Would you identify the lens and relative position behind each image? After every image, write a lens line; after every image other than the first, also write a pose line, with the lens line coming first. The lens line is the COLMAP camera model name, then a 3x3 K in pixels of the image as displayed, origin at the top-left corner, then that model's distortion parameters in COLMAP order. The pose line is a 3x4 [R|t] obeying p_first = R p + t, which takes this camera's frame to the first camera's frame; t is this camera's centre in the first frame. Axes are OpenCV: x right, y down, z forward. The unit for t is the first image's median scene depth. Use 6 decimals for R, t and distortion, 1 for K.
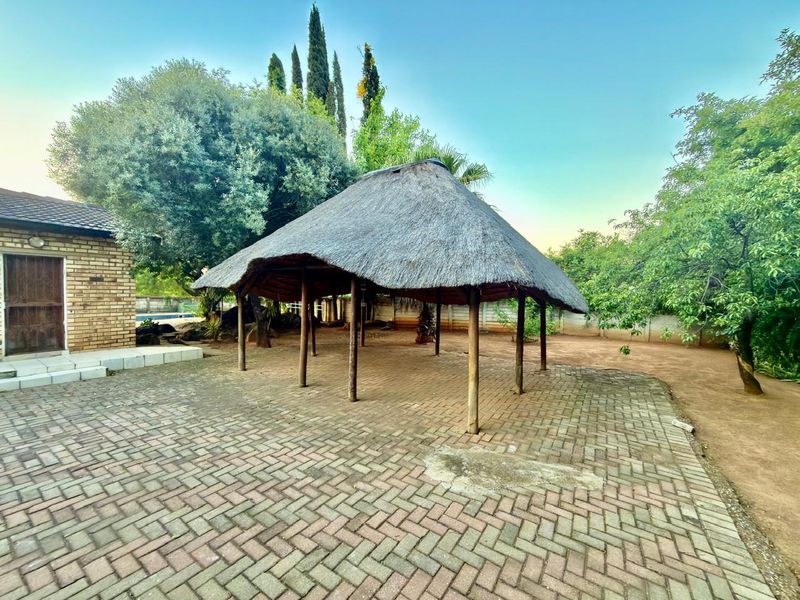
lens RADIAL K [[319.4, 0, 400.0], [0, 319.4, 300.0], [0, 0, 1]] dist [-0.000429, 0.000422]
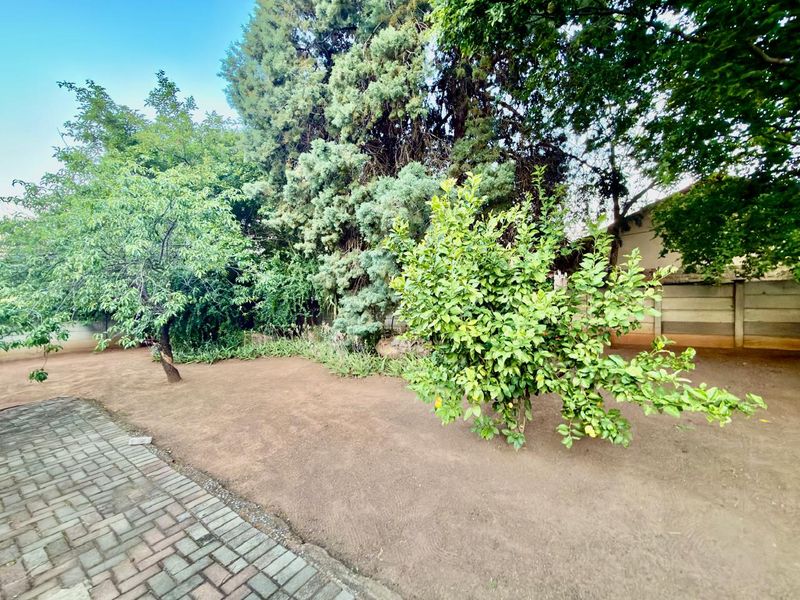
lens RADIAL K [[319.4, 0, 400.0], [0, 319.4, 300.0], [0, 0, 1]] dist [-0.000429, 0.000422]
pose [[0.030617, -0.043906, 0.998566, 0.030393], [0.050074, 0.997848, 0.042339, -0.003066], [-0.998276, 0.048706, 0.032750, 0.246088]]
